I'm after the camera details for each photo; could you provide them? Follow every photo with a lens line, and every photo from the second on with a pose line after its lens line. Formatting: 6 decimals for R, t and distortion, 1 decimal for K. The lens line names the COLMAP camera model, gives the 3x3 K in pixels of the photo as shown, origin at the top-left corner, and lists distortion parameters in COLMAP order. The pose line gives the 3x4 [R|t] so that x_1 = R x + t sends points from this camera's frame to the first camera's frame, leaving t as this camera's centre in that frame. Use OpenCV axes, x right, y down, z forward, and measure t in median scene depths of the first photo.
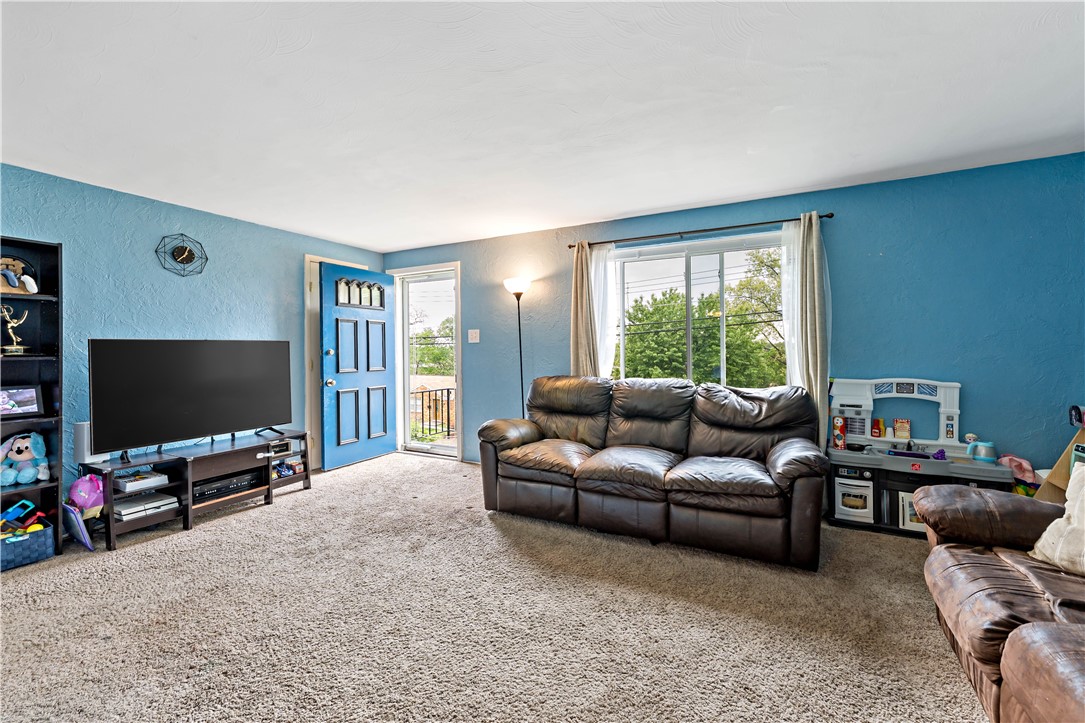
lens RADIAL K [[439.8, 0, 548.9], [0, 439.8, 348.3], [0, 0, 1]] dist [0.001015, 0.000058]
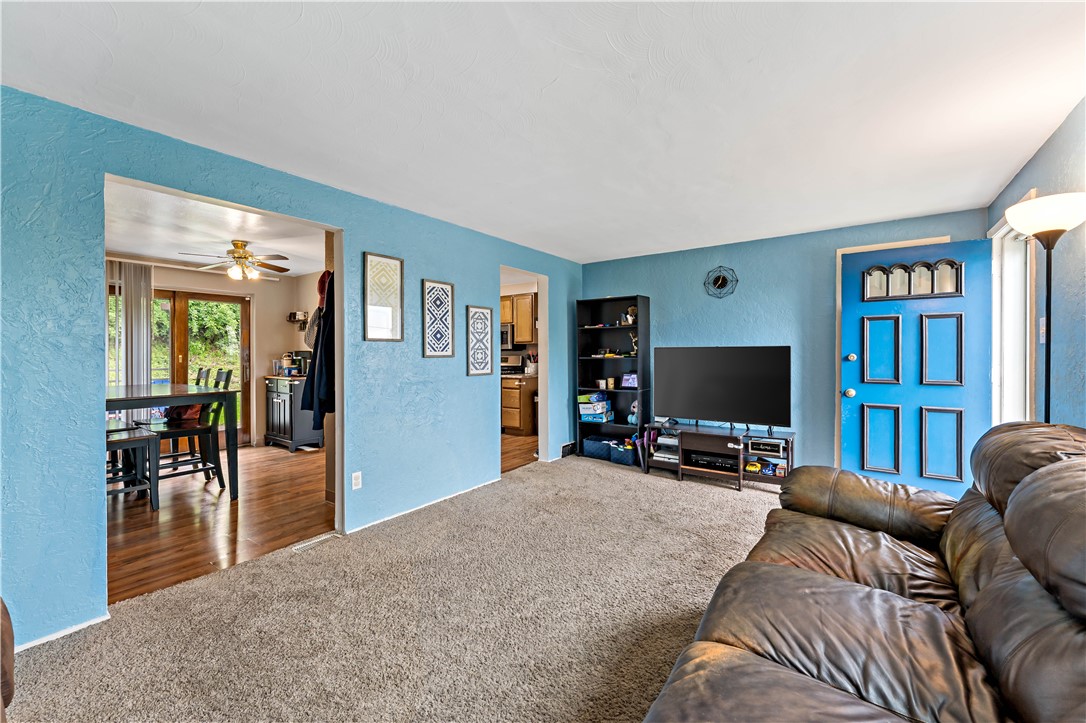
lens RADIAL K [[443.7, 0, 544.8], [0, 443.7, 356.5], [0, 0, 1]] dist [-0.000820, -0.000004]
pose [[-0.152568, 0.014304, -0.988189, 0.580788], [0.002277, 0.999898, 0.014122, -0.008876], [0.988290, -0.000095, -0.152585, 0.700454]]
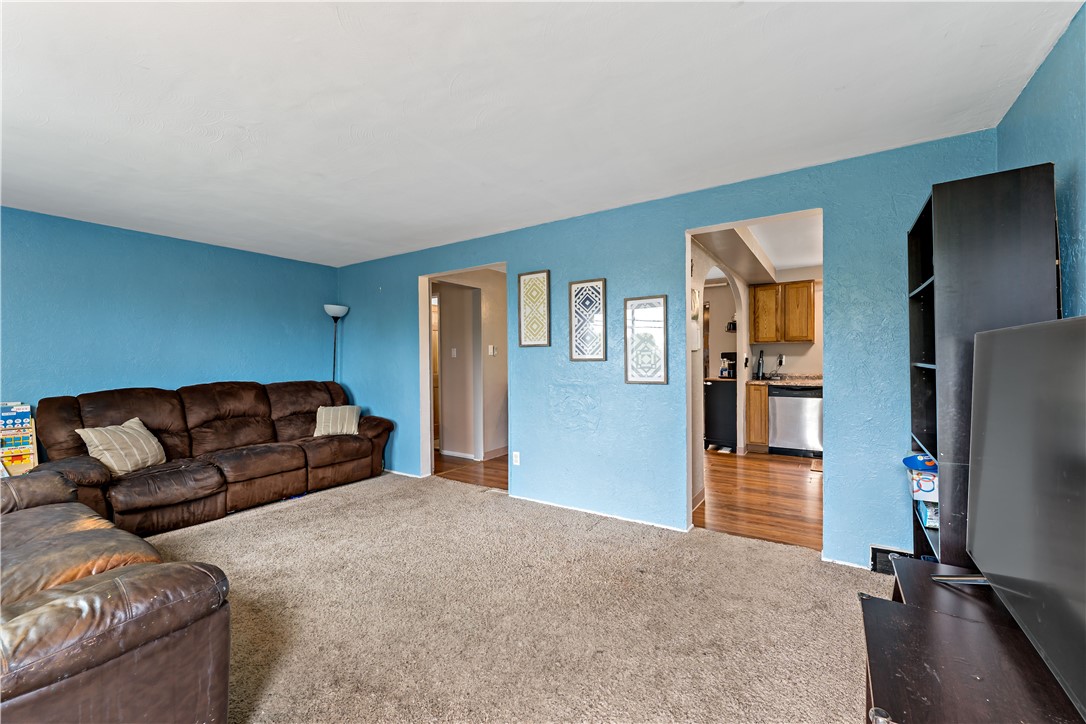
lens RADIAL K [[450.2, 0, 543.0], [0, 450.2, 362.0], [0, 0, 1]] dist [-0.000103, -0.000070]
pose [[-0.992323, 0.015322, 0.122717, -0.475639], [0.017062, 0.999768, 0.013141, -0.004959], [-0.122487, 0.015134, -0.992355, 1.322438]]
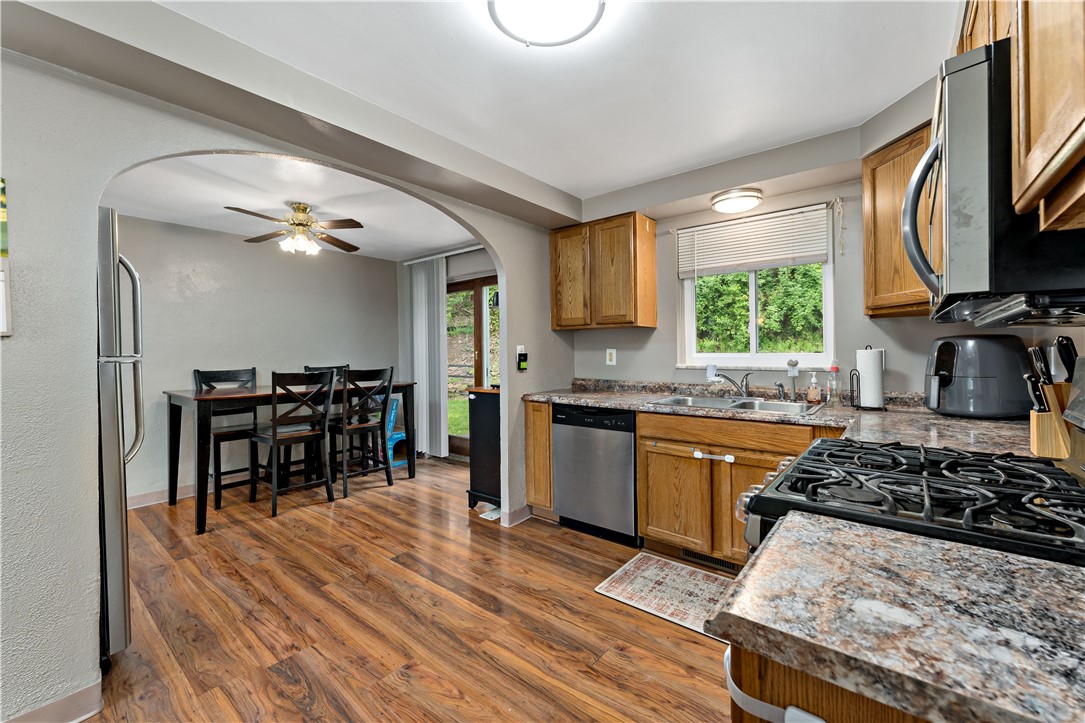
lens RADIAL K [[431.3, 0, 542.4], [0, 431.3, 349.7], [0, 0, 1]] dist [0.000050, -0.000014]
pose [[-0.979587, 0.021243, 0.199897, -1.227059], [0.021297, 0.999771, -0.001882, 0.008629], [-0.199891, 0.002413, -0.979815, 0.474319]]
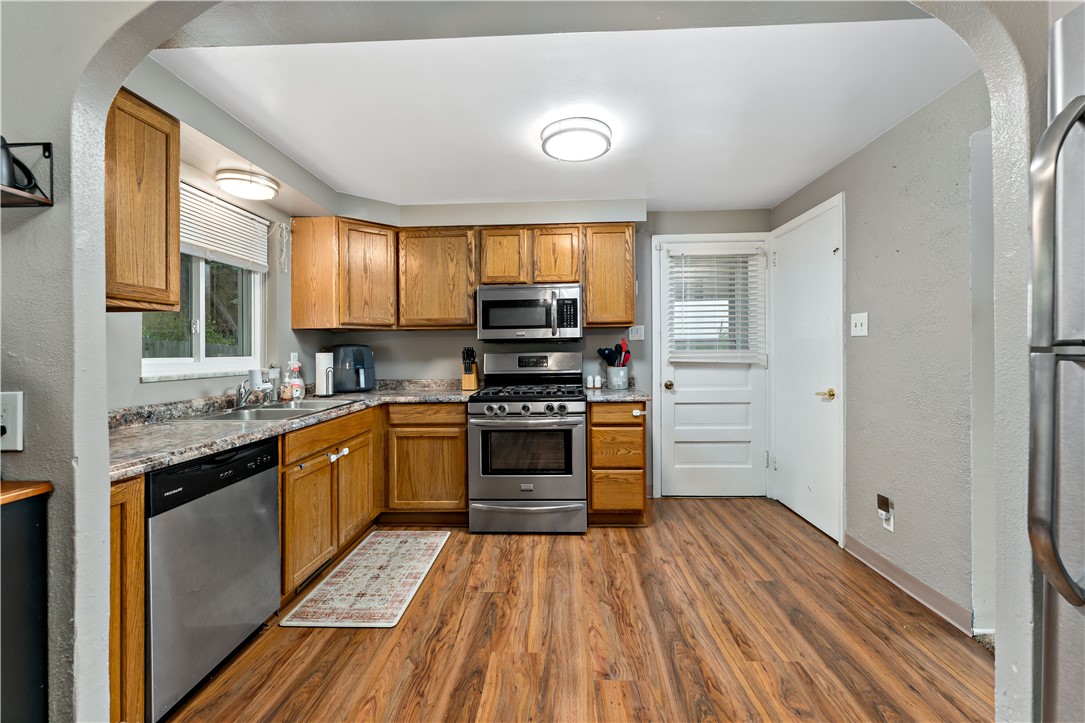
lens RADIAL K [[438.1, 0, 543.5], [0, 438.1, 349.4], [0, 0, 1]] dist [0.000246, -0.000018]
pose [[0.426163, 0.004542, -0.904635, -0.586595], [0.000803, 0.999985, 0.005400, 0.005613], [0.904646, -0.003028, 0.426153, -0.220574]]
